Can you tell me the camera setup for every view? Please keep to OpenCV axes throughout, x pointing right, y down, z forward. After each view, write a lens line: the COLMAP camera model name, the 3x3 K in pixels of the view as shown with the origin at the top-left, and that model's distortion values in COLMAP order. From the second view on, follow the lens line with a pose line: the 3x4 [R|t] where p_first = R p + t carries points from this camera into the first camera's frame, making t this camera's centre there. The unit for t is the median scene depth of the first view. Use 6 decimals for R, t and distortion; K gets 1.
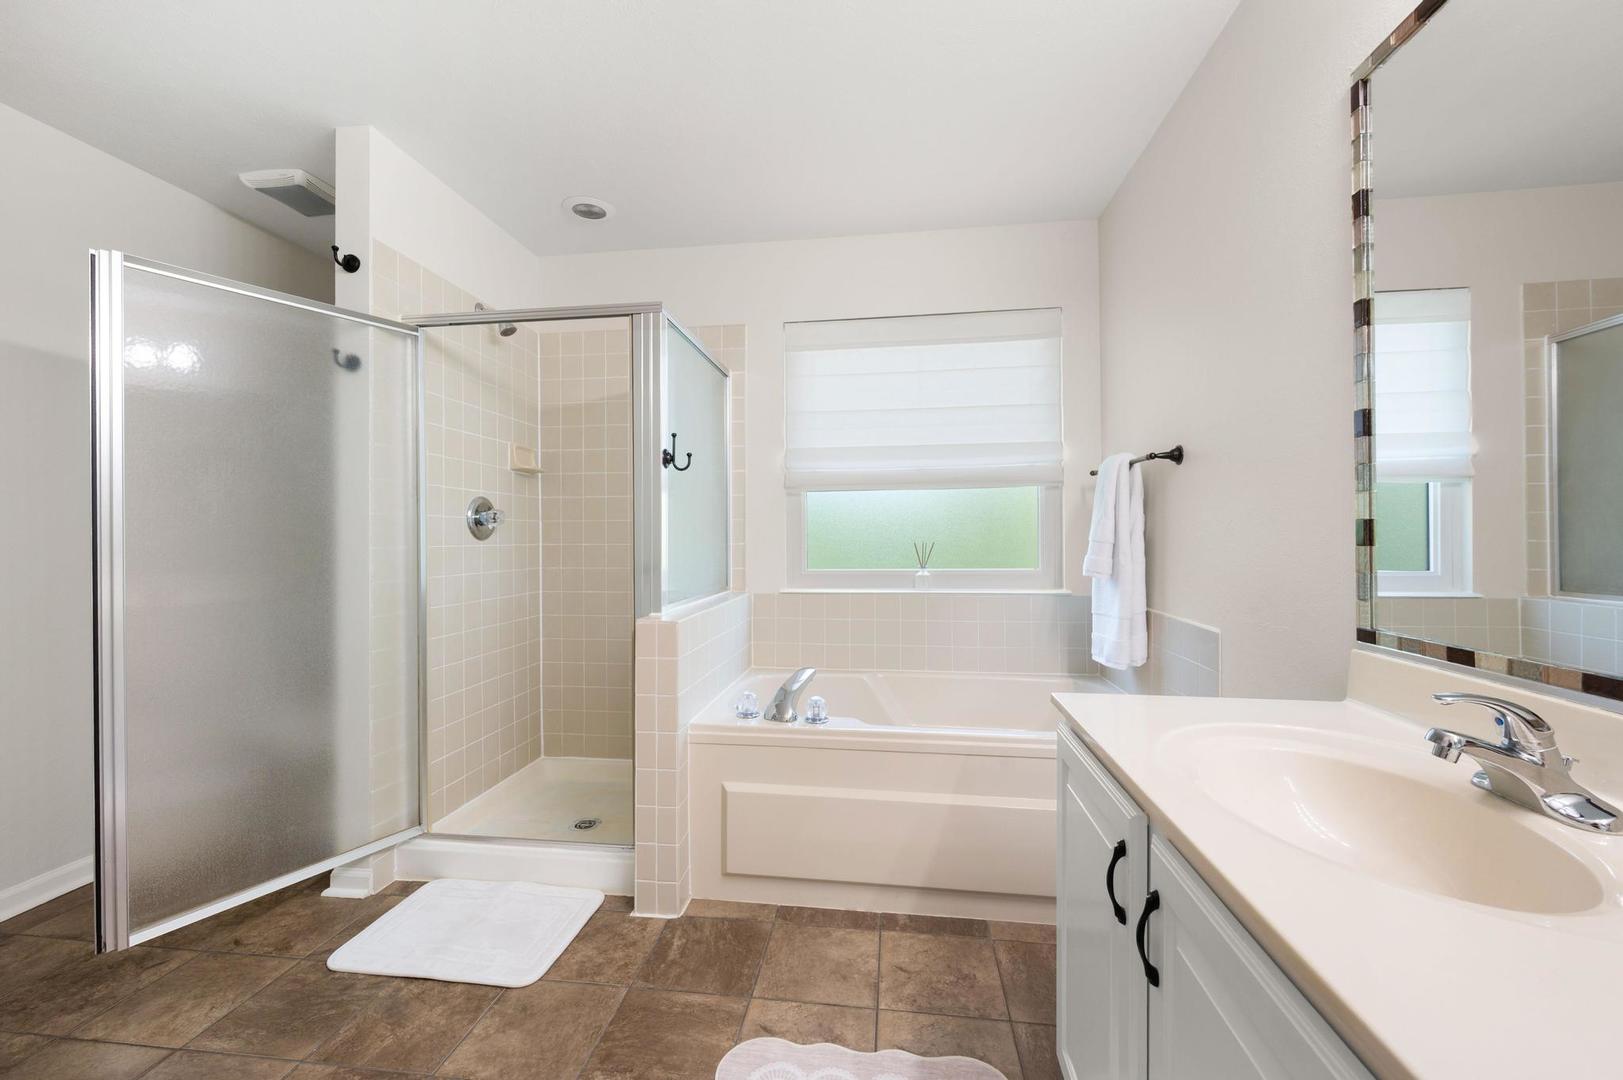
lens RADIAL K [[633.3, 0, 811.2], [0, 633.3, 533.0], [0, 0, 1]] dist [0.000603, 0.000061]
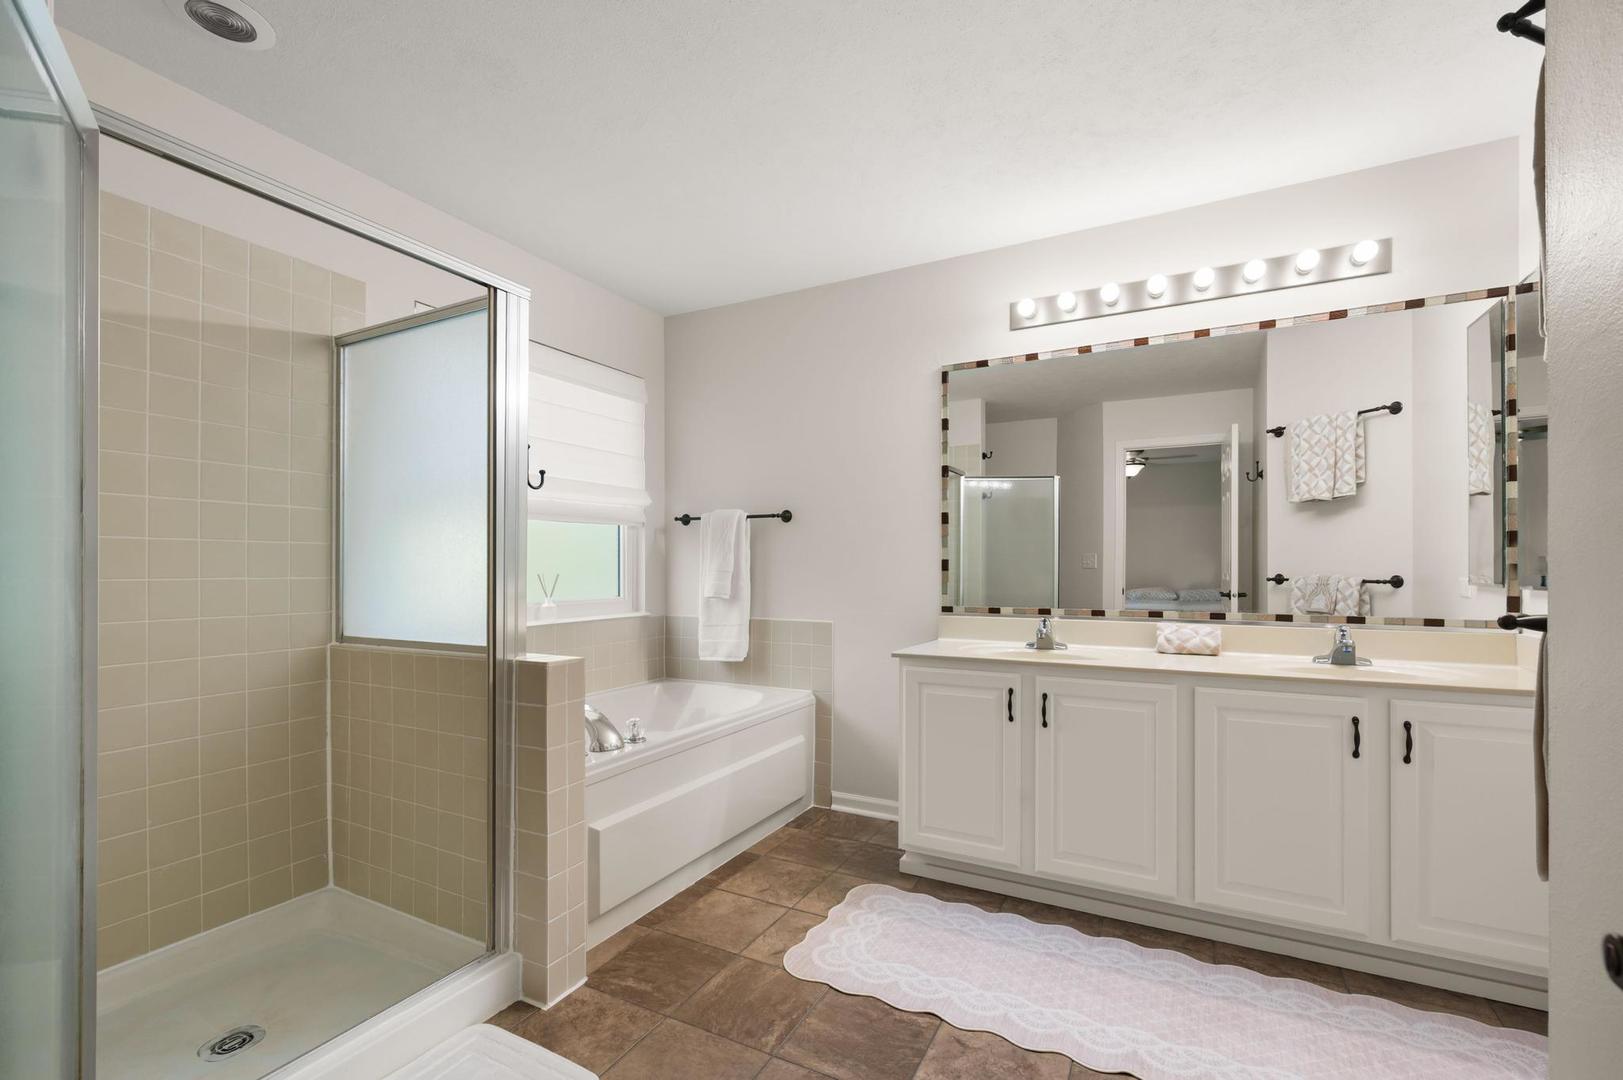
lens RADIAL K [[665.3, 0, 816.9], [0, 665.3, 564.8], [0, 0, 1]] dist [0.000915, 0.000121]
pose [[0.367606, 0.010173, 0.929926, -1.034120], [-0.004203, 0.999948, -0.009278, 0.014630], [-0.929972, -0.000498, 0.367630, 0.350149]]
